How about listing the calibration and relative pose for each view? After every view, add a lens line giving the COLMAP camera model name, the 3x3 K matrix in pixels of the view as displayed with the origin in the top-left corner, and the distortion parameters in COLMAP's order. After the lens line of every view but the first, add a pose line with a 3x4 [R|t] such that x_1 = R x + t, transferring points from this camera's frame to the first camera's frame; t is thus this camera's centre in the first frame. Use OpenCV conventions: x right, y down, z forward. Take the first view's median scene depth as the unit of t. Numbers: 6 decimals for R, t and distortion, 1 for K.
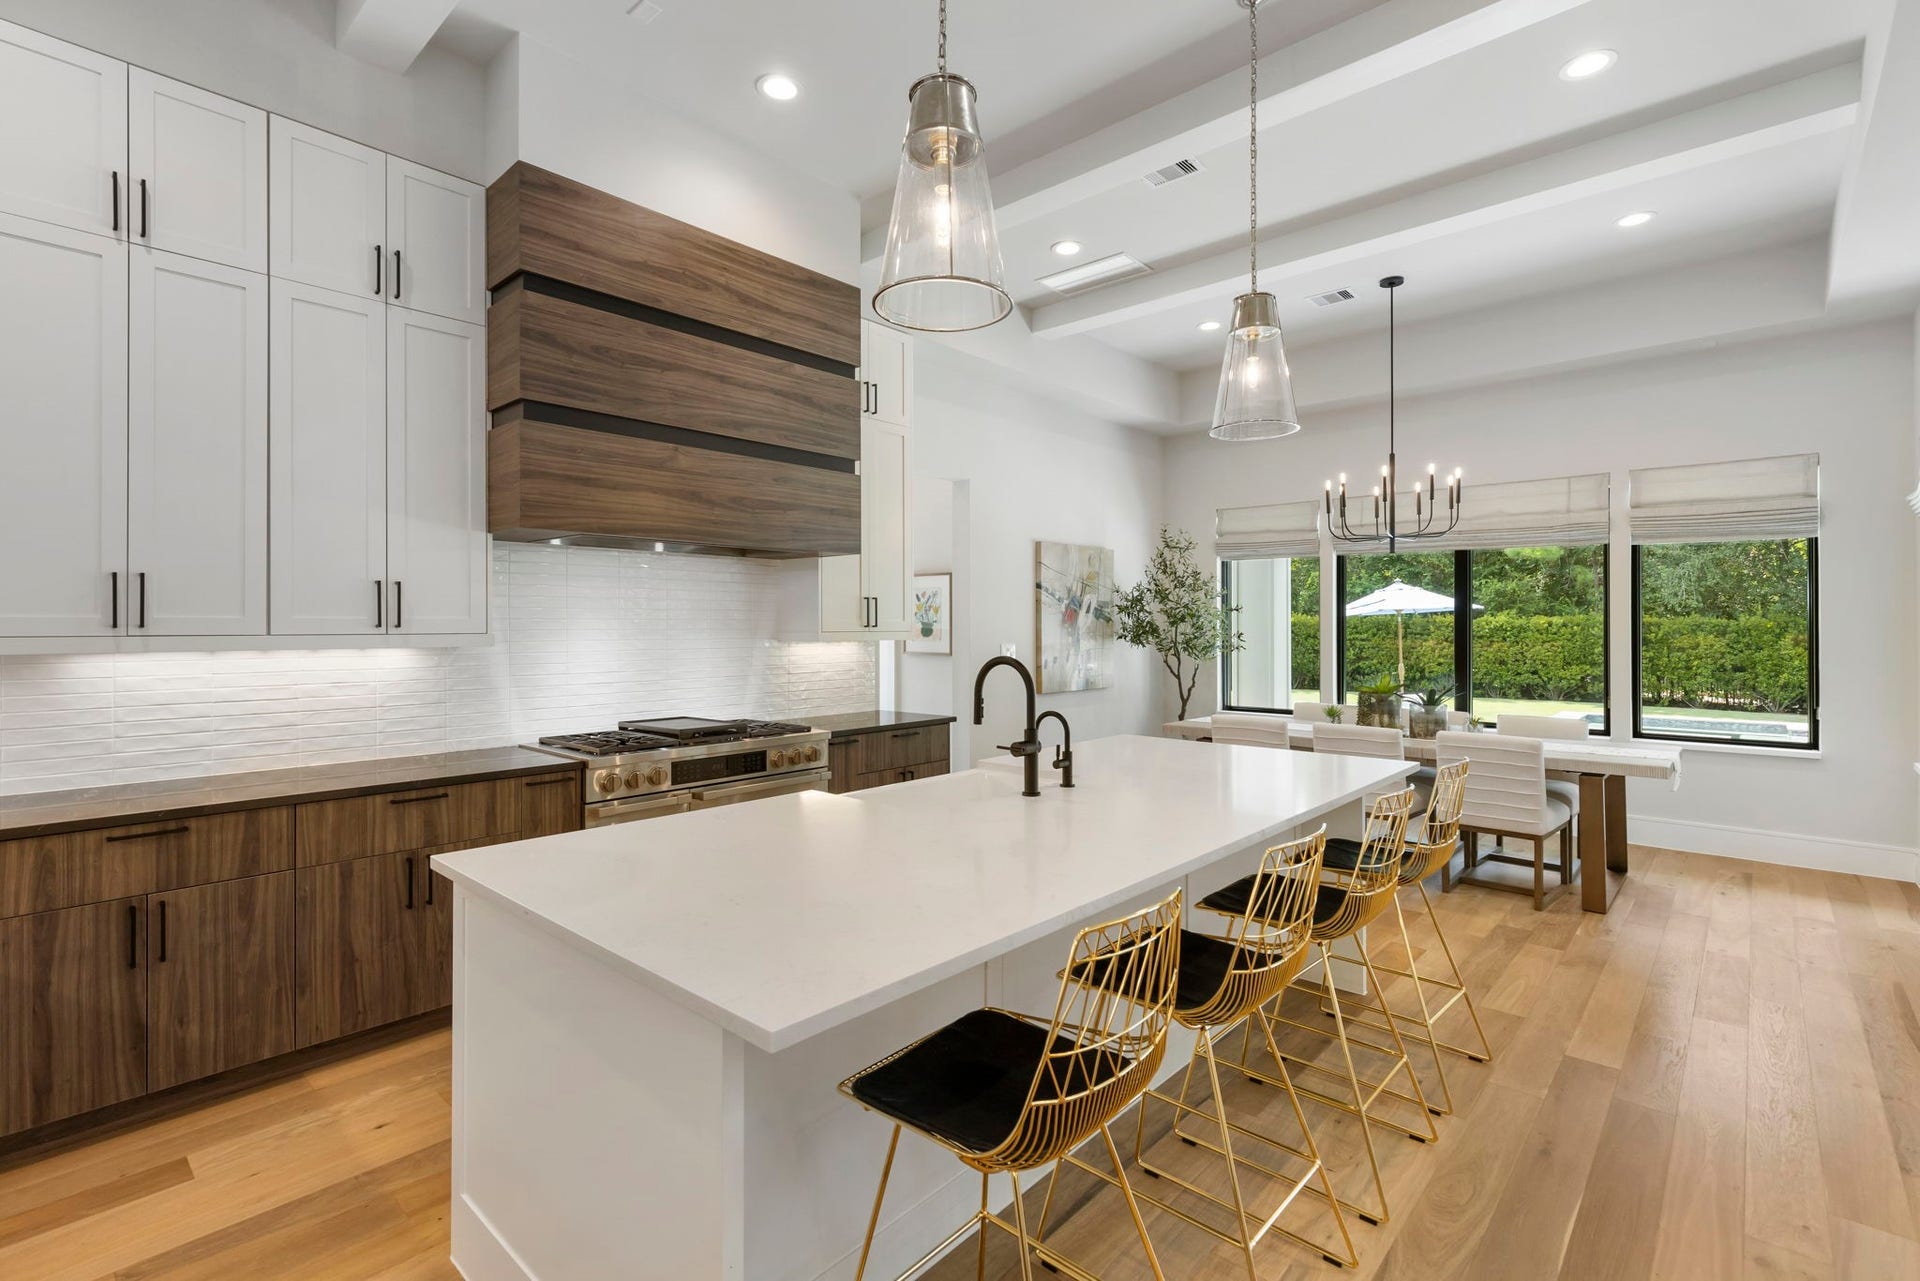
lens RADIAL K [[884.2, 0, 951.4], [0, 884.2, 640.7], [0, 0, 1]] dist [0.008864, -0.001467]
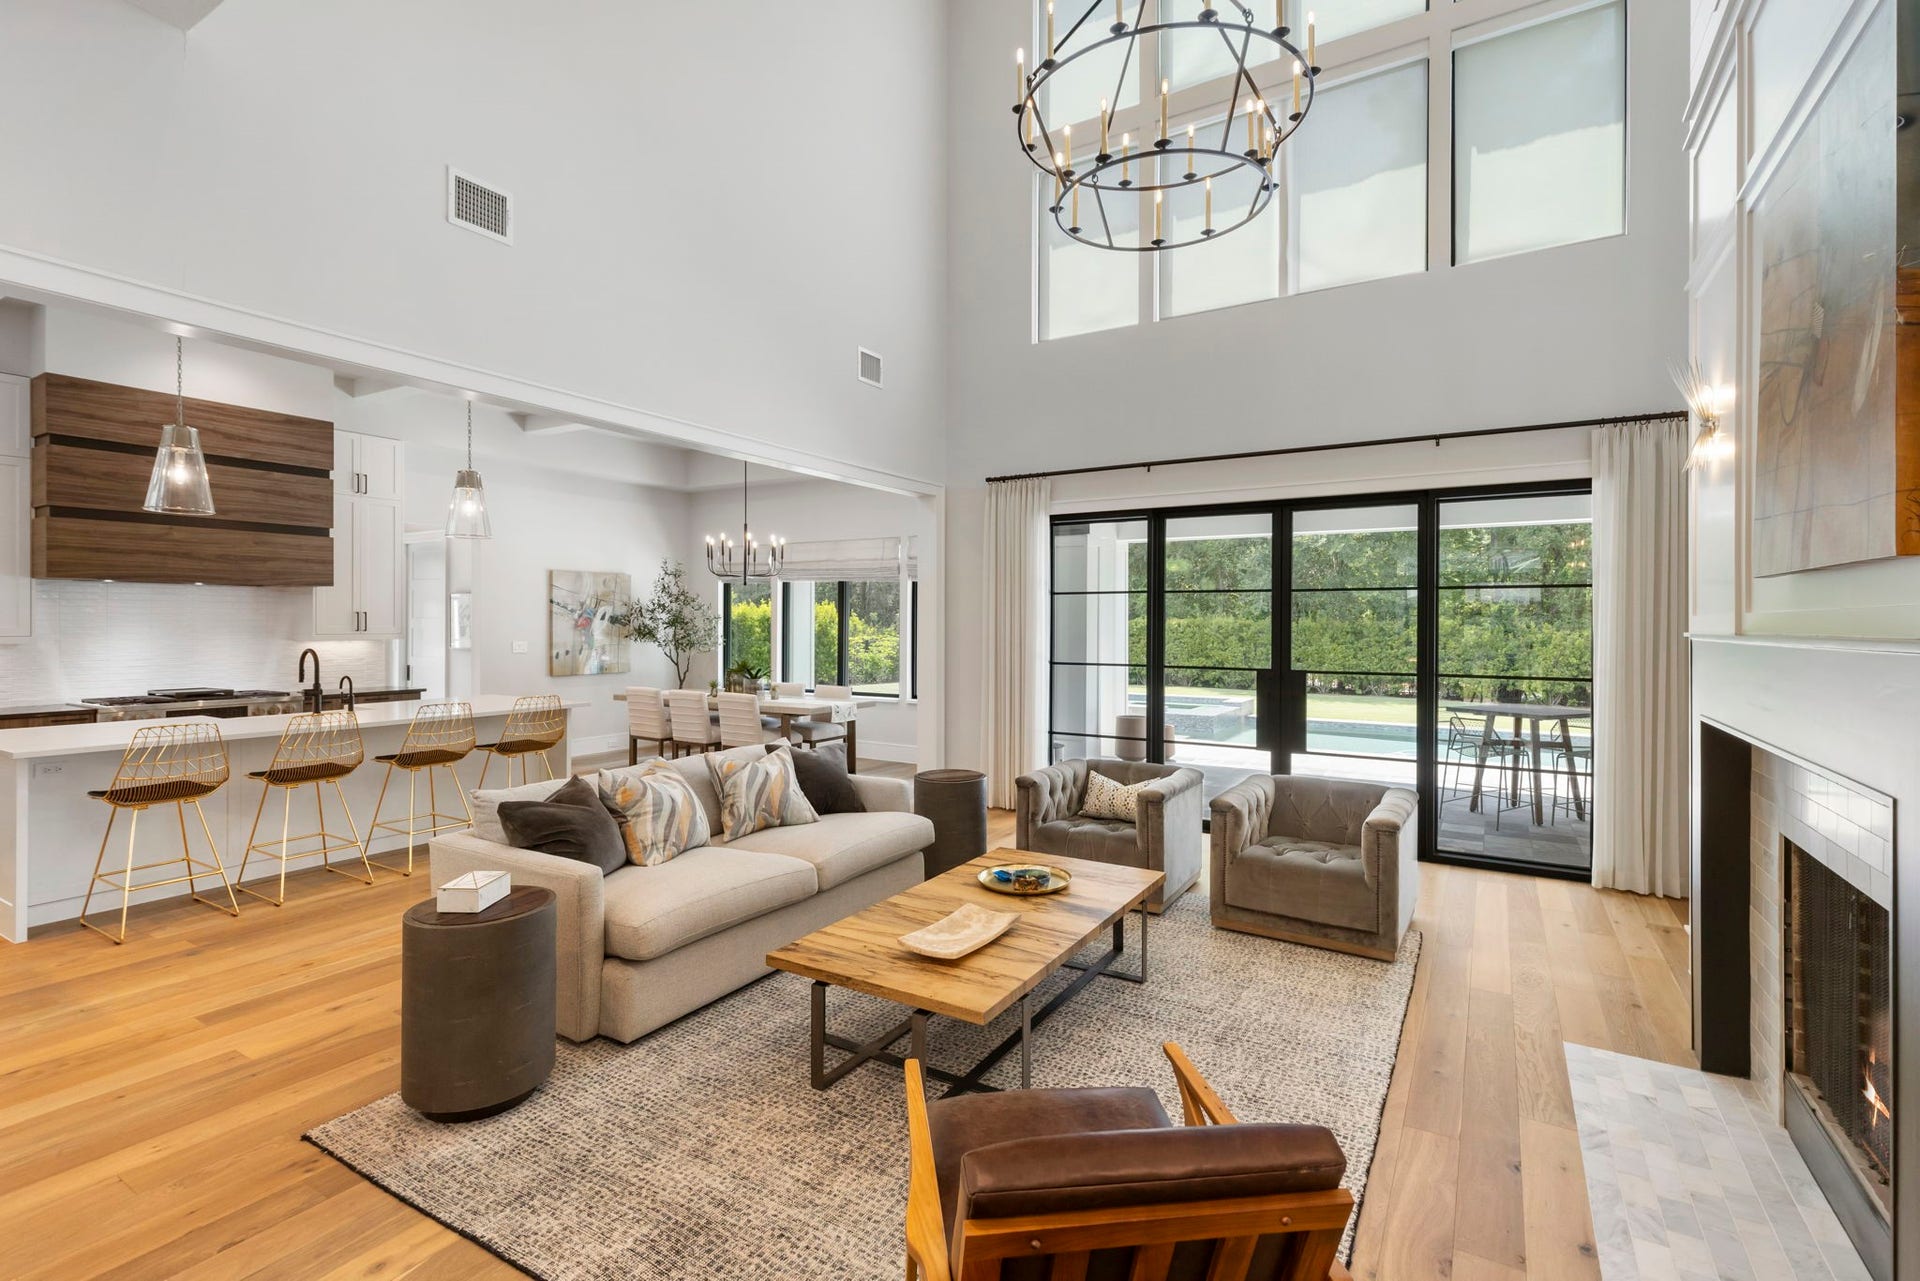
lens RADIAL K [[884.2, 0, 962.0], [0, 884.2, 636.3], [0, 0, 1]] dist [0.008864, -0.001467]
pose [[0.981468, 0.000138, 0.191626, 0.540712], [0.000262, 0.999998, -0.002061, -0.002330], [-0.191626, 0.002073, 0.981466, -0.615643]]
